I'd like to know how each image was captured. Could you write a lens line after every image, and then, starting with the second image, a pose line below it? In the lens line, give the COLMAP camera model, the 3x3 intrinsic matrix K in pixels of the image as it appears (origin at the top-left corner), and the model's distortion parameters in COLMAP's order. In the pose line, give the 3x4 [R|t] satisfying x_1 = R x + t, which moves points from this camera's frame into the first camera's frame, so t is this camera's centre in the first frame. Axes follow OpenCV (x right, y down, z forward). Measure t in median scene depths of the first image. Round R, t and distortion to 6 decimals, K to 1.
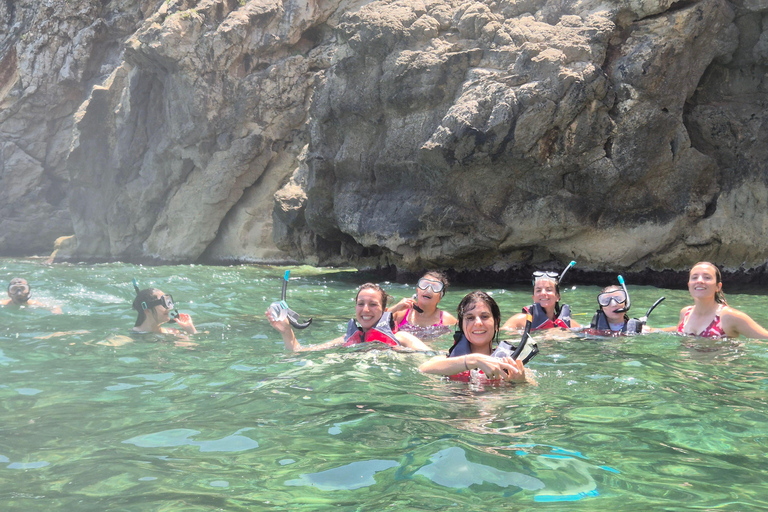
lens RADIAL K [[1155.8, 0, 382.3], [0, 1155.8, 260.4], [0, 0, 1]] dist [0.087179, 0.000000]
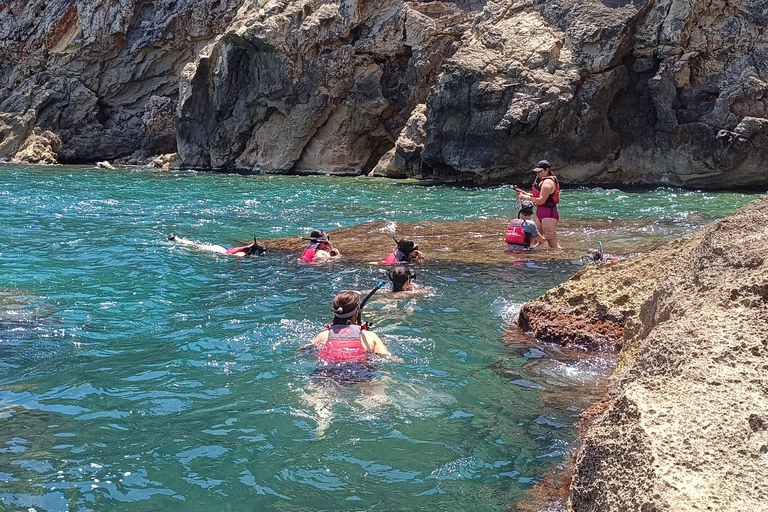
lens RADIAL K [[1155.8, 0, 386.0], [0, 1155.8, 254.3], [0, 0, 1]] dist [0.087179, 0.000000]
pose [[0.988733, -0.010905, 0.149293, -0.283166], [-0.001886, 0.996356, 0.085270, -0.025004], [-0.149679, -0.084590, 0.985109, -0.664449]]
